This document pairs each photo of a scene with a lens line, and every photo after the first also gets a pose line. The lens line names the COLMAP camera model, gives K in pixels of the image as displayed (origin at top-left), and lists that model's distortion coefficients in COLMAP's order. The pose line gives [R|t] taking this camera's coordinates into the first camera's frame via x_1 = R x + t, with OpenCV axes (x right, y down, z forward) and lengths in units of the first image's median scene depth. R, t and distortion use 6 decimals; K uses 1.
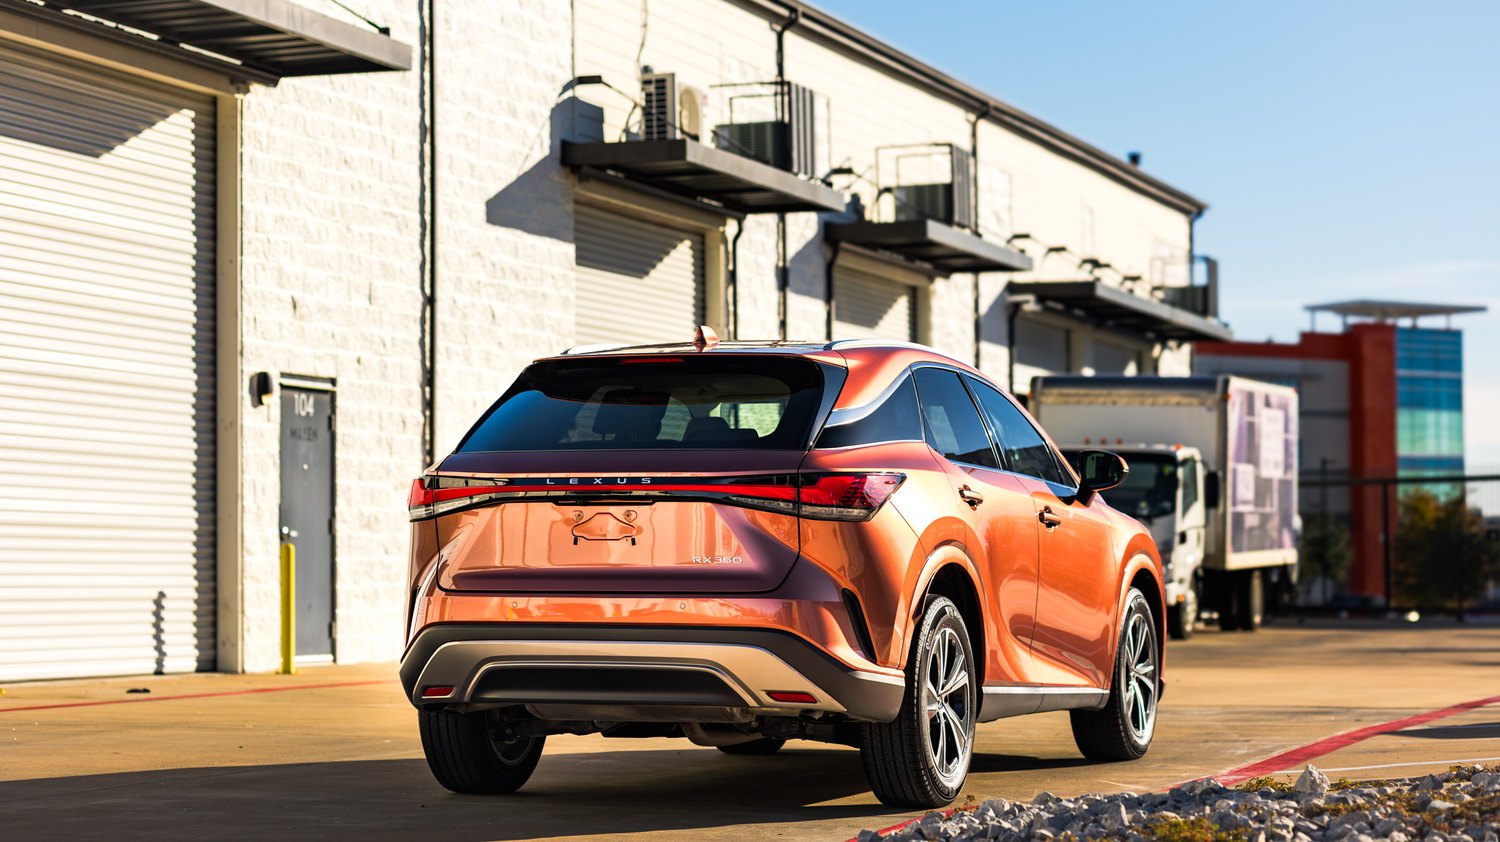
lens RADIAL K [[3535.6, 0, 750.0], [0, 3535.6, 421.0], [0, 0, 1]] dist [-0.020009, -0.147361]
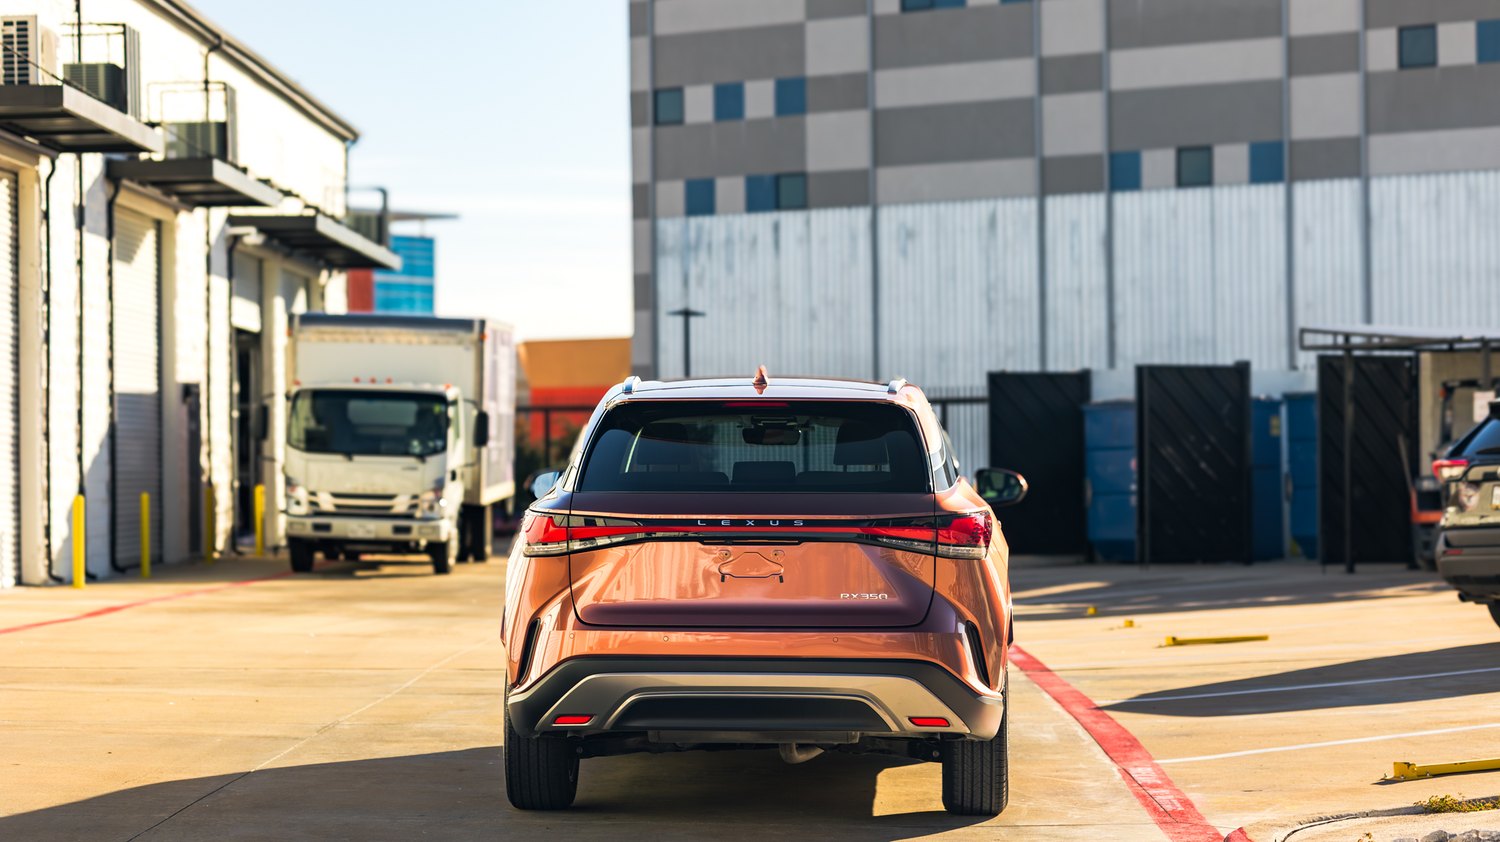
lens RADIAL K [[3578.6, 0, 750.0], [0, 3578.6, 421.0], [0, 0, 1]] dist [-0.100362, -0.280155]
pose [[0.939167, 0.001901, 0.343455, -0.153027], [-0.014111, 0.999354, 0.033054, -0.018271], [-0.343170, -0.035889, 0.938587, -0.003325]]
